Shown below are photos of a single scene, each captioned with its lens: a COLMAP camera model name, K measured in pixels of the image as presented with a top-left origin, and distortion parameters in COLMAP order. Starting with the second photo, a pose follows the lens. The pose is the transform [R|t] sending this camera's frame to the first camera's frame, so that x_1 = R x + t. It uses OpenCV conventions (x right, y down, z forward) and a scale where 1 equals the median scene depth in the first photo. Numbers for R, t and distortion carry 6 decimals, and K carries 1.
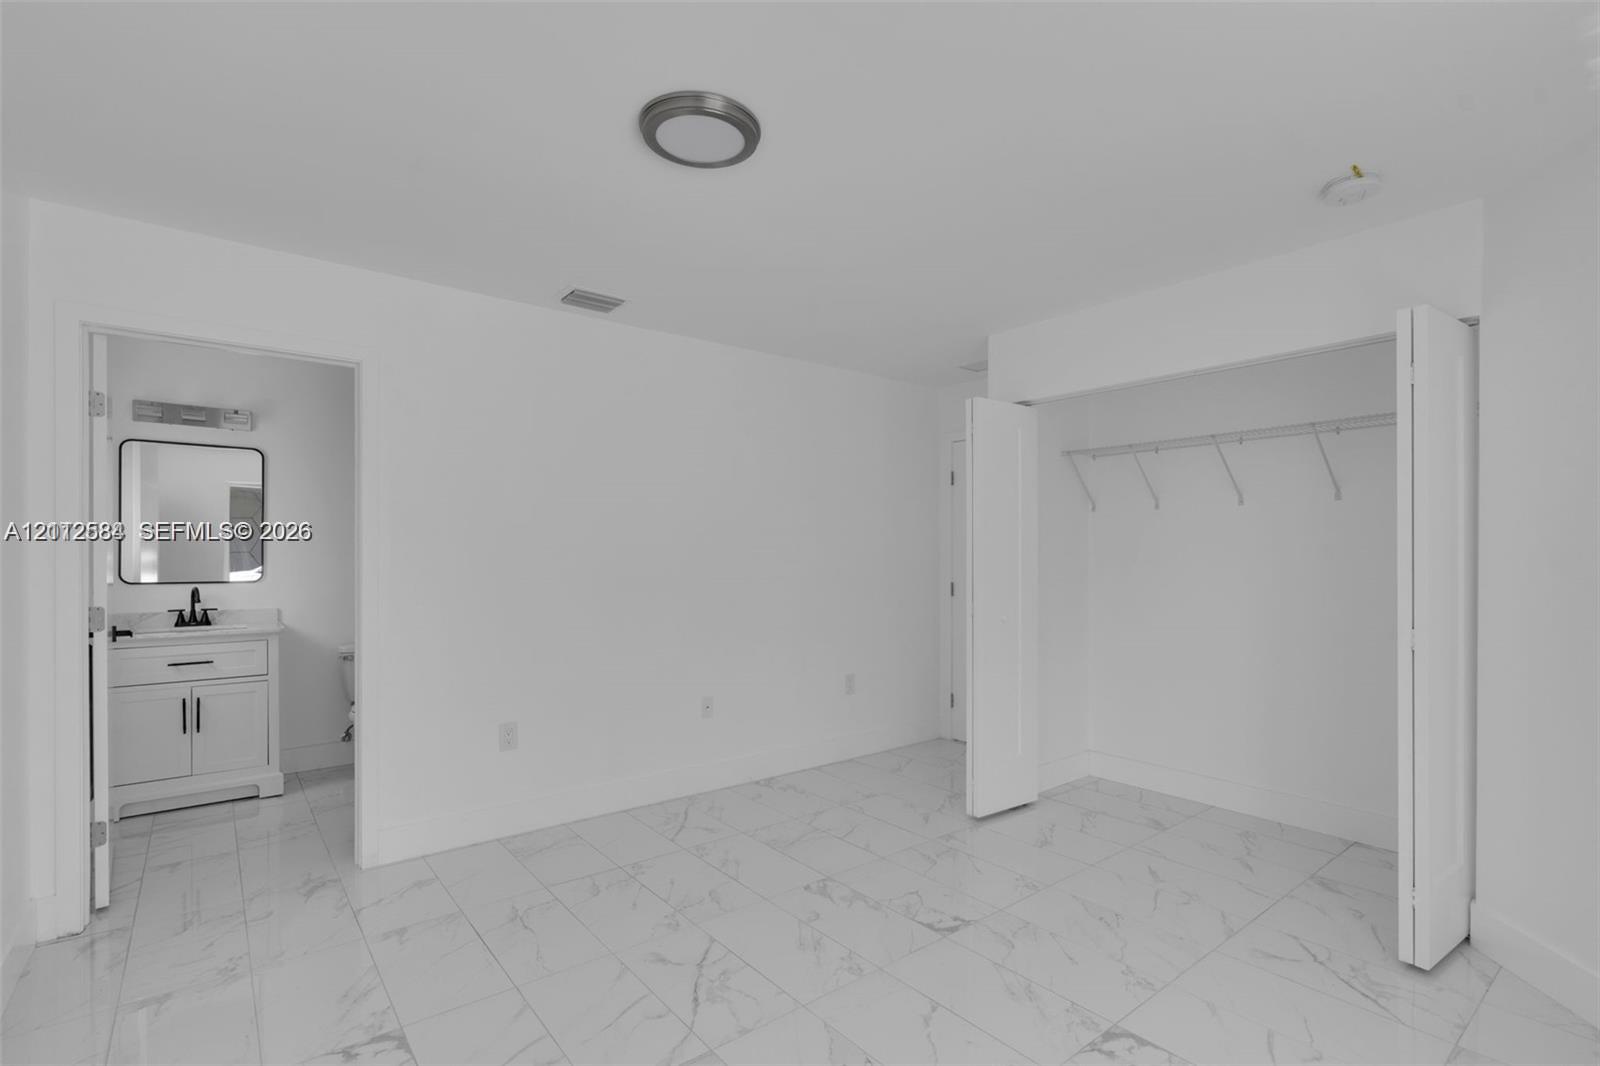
lens RADIAL K [[744.4, 0, 808.0], [0, 744.4, 549.9], [0, 0, 1]] dist [-0.005073, -0.001878]
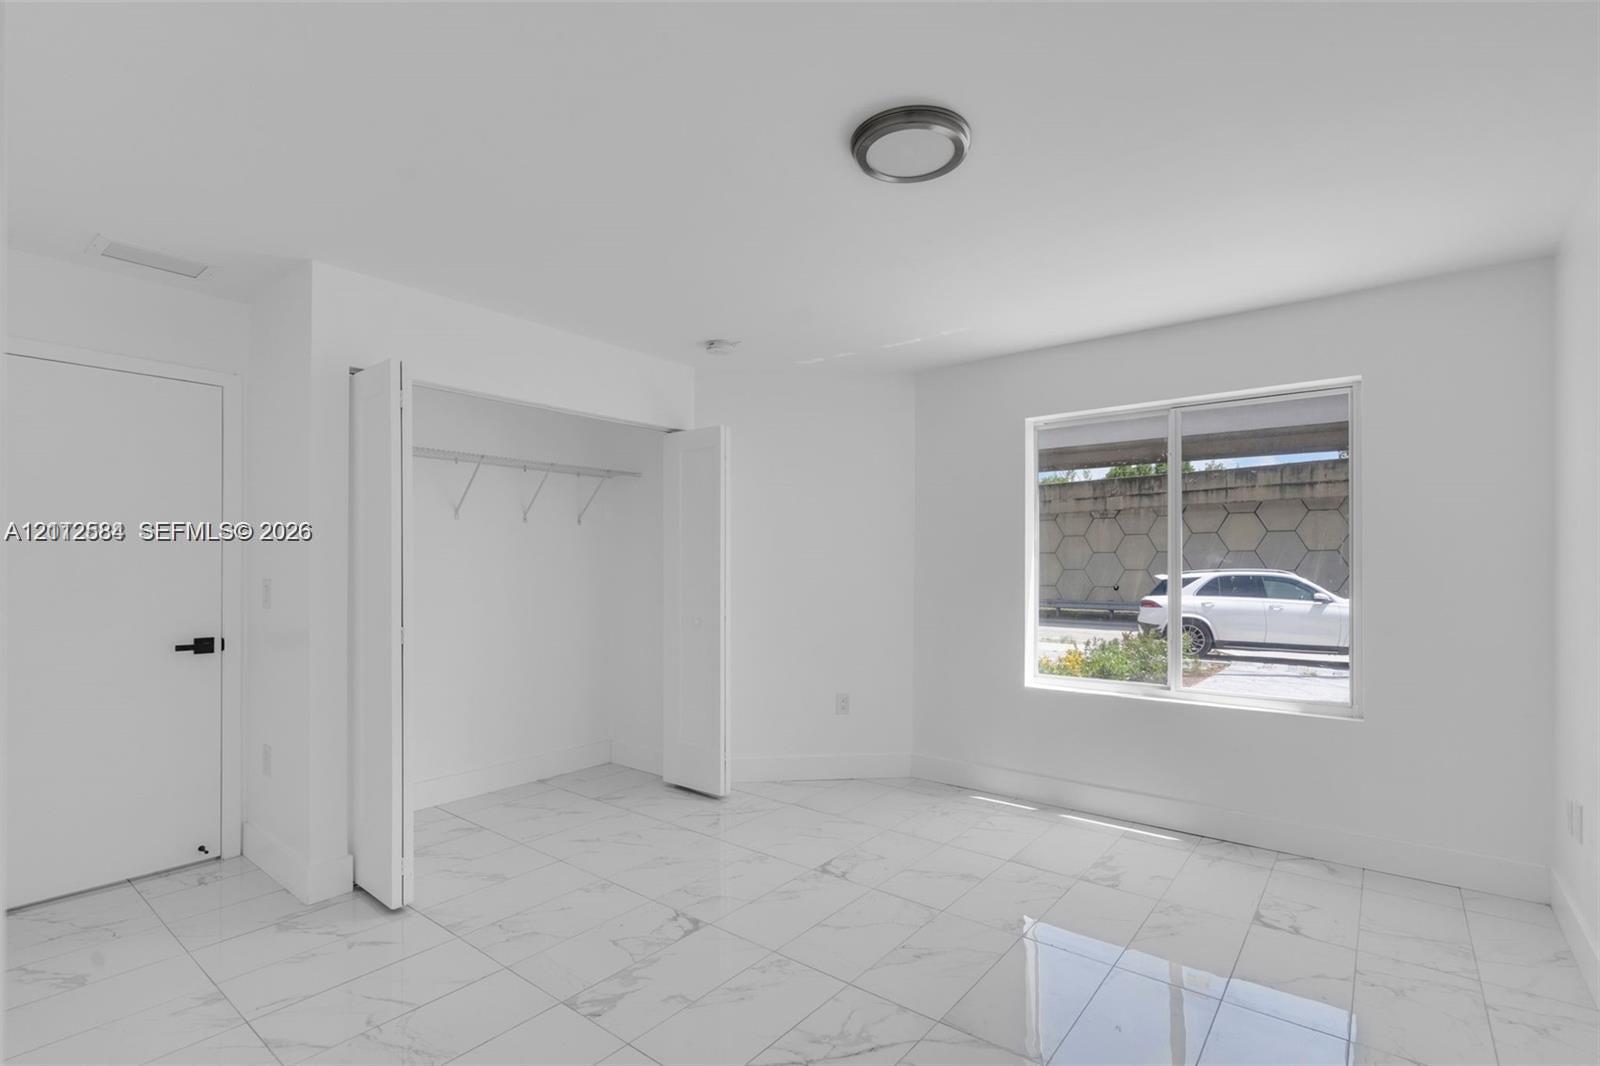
lens RADIAL K [[744.4, 0, 802.7], [0, 744.4, 543.0], [0, 0, 1]] dist [-0.005073, -0.001878]
pose [[-0.215643, 0.024523, 0.976164, -2.126203], [-0.005606, 0.999637, -0.026351, 0.004593], [-0.976456, -0.011154, -0.215427, 2.617182]]
